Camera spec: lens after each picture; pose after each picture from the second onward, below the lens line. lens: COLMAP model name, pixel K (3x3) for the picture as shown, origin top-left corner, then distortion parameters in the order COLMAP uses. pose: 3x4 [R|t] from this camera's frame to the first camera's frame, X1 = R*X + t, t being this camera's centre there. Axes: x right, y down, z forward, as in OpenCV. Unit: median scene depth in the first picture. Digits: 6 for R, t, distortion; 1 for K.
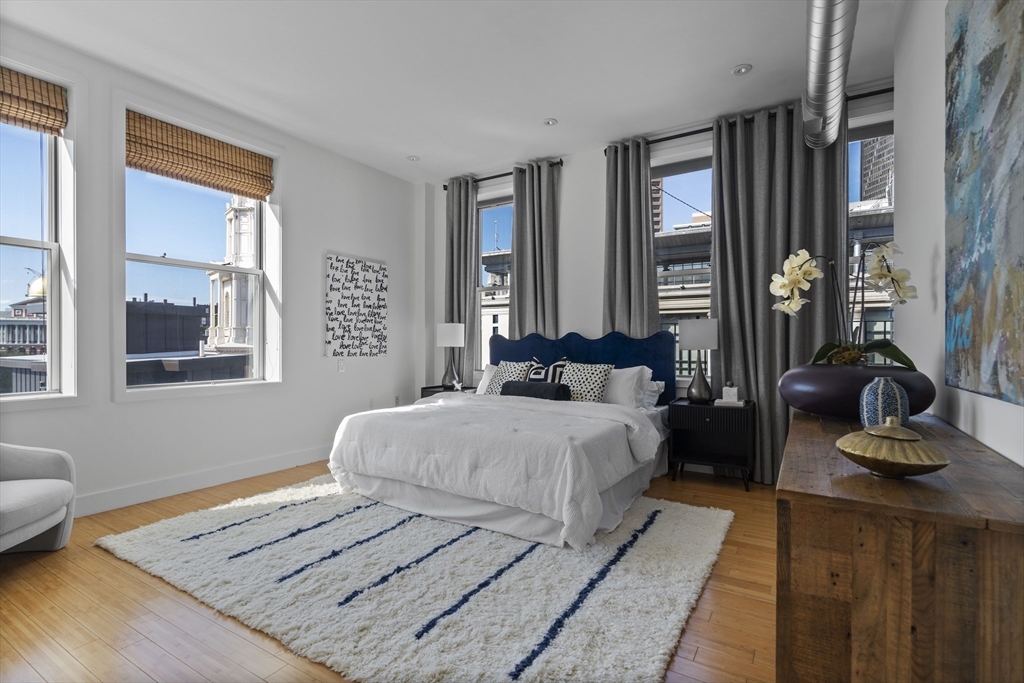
lens RADIAL K [[490.5, 0, 512.0], [0, 490.5, 341.5], [0, 0, 1]] dist [0.000726, 0.000455]
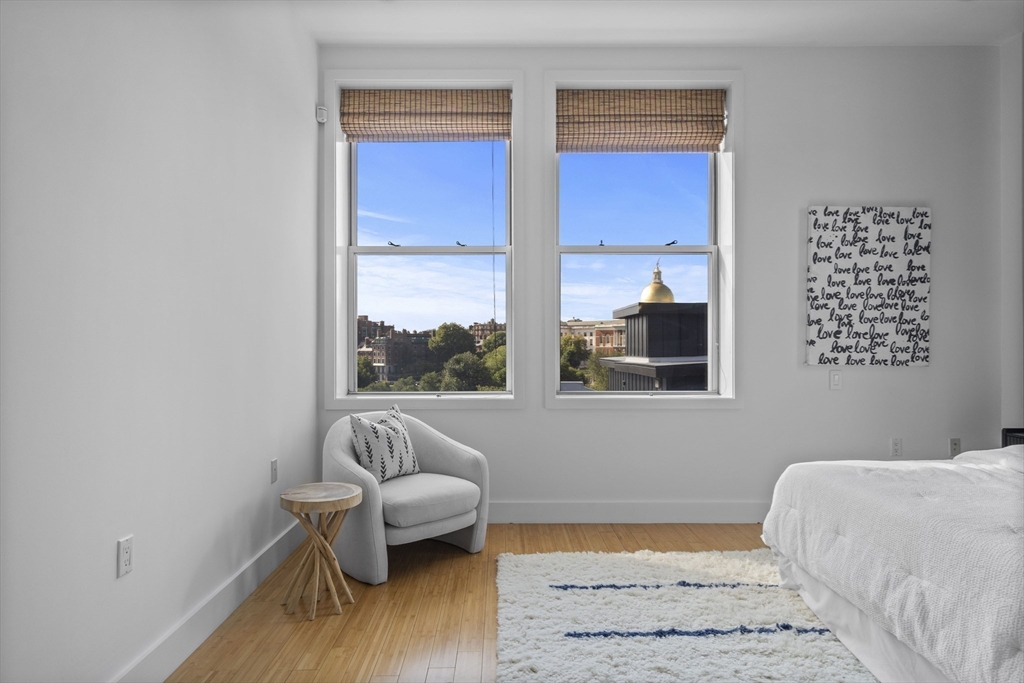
lens RADIAL K [[594.1, 0, 512.0], [0, 594.1, 341.5], [0, 0, 1]] dist [0.002930, -0.000859]
pose [[0.536688, -0.008972, -0.843733, 0.075413], [0.005146, 0.999960, -0.007359, 0.004148], [0.843765, -0.000392, 0.536712, 0.245641]]
